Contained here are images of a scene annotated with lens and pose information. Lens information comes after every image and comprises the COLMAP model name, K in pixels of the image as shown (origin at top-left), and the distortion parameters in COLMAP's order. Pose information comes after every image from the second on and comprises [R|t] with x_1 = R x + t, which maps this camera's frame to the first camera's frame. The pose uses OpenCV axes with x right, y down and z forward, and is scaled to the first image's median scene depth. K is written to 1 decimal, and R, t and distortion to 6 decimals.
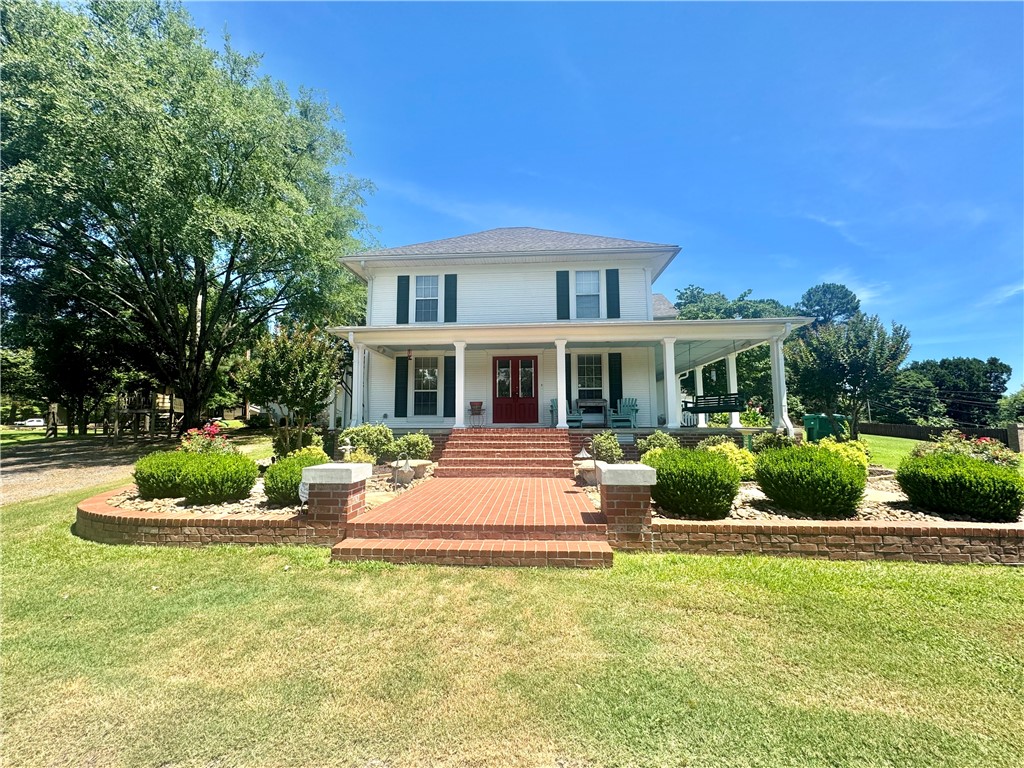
lens RADIAL K [[412.7, 0, 513.3], [0, 412.7, 382.6], [0, 0, 1]] dist [0.007210, -0.000062]
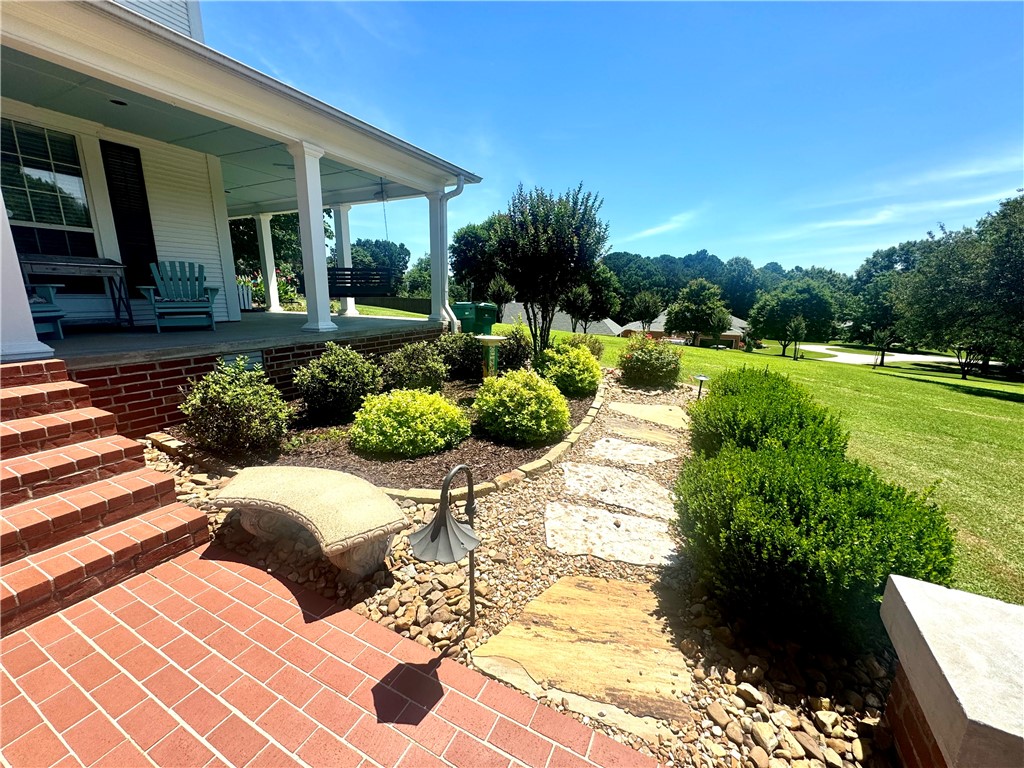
lens RADIAL K [[412.7, 0, 513.3], [0, 412.7, 382.6], [0, 0, 1]] dist [0.007210, -0.000062]
pose [[0.407853, -0.188039, 0.893475, -0.008243], [-0.105772, 0.962244, 0.250794, 0.010403], [-0.906900, -0.196792, 0.372565, 0.424792]]
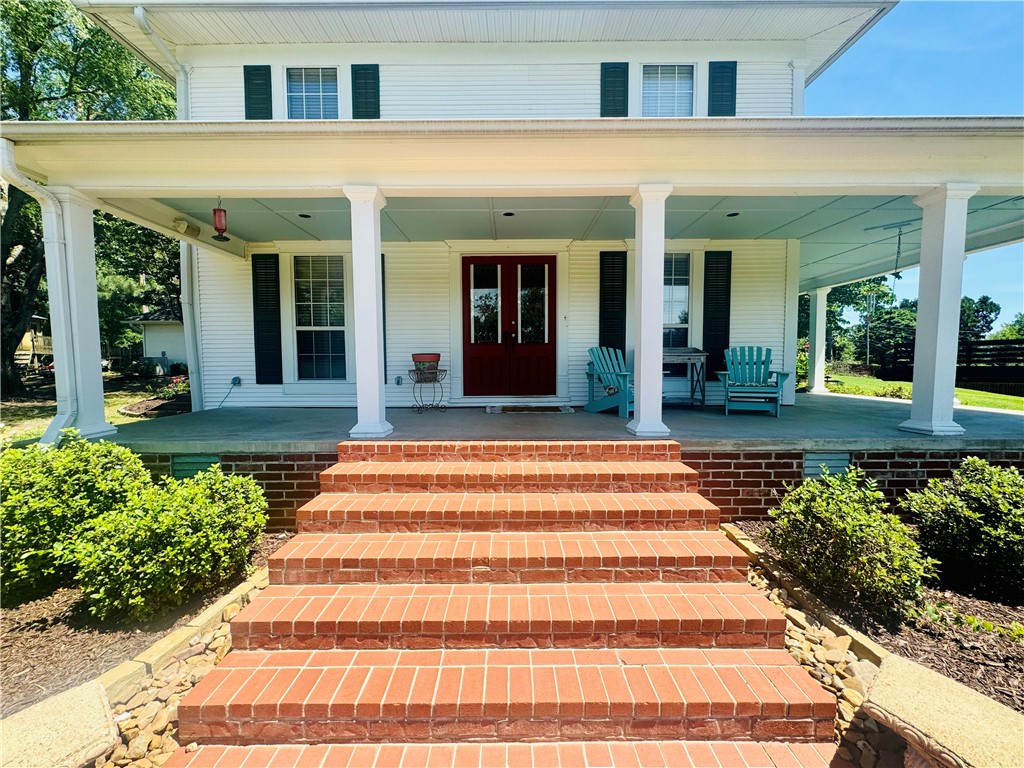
lens RADIAL K [[412.7, 0, 513.3], [0, 412.7, 382.6], [0, 0, 1]] dist [0.007210, -0.000062]
pose [[0.998027, -0.002420, 0.062742, -0.020163], [-0.007056, 0.988603, 0.150381, 0.007759], [-0.062391, -0.150527, 0.986635, 0.495301]]
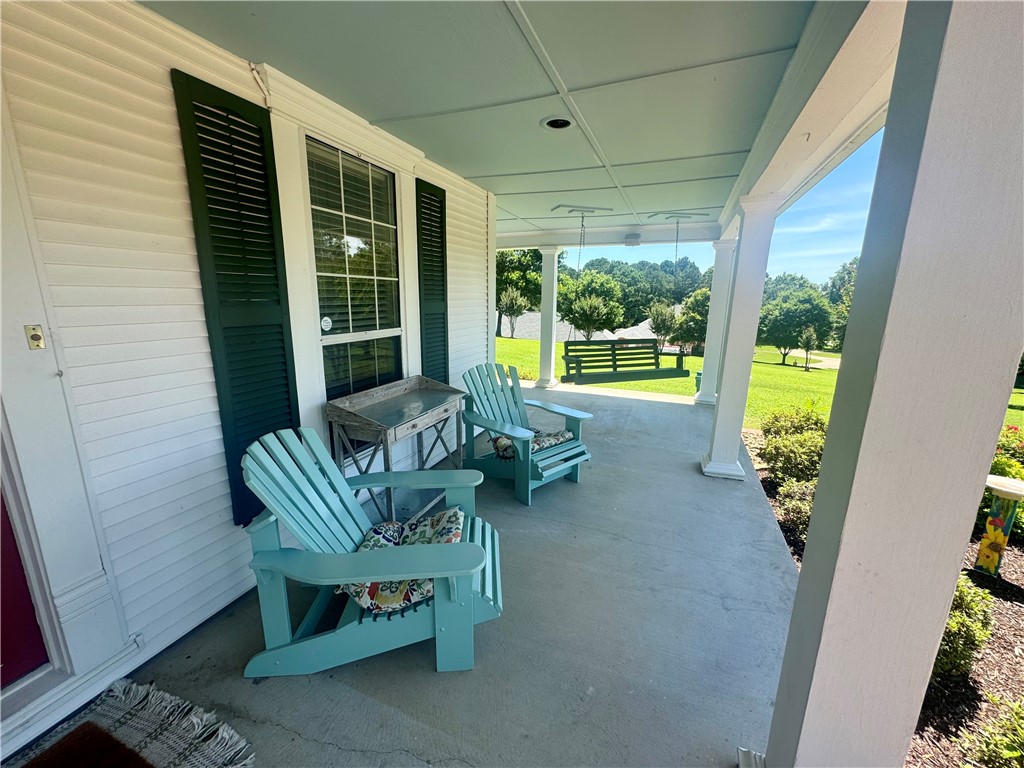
lens RADIAL K [[412.7, 0, 513.3], [0, 412.7, 382.6], [0, 0, 1]] dist [0.007210, -0.000062]
pose [[0.316201, -0.194434, 0.928554, 0.008333], [-0.104442, 0.965689, 0.237775, -0.020409], [-0.942926, -0.172165, 0.285044, 0.823934]]
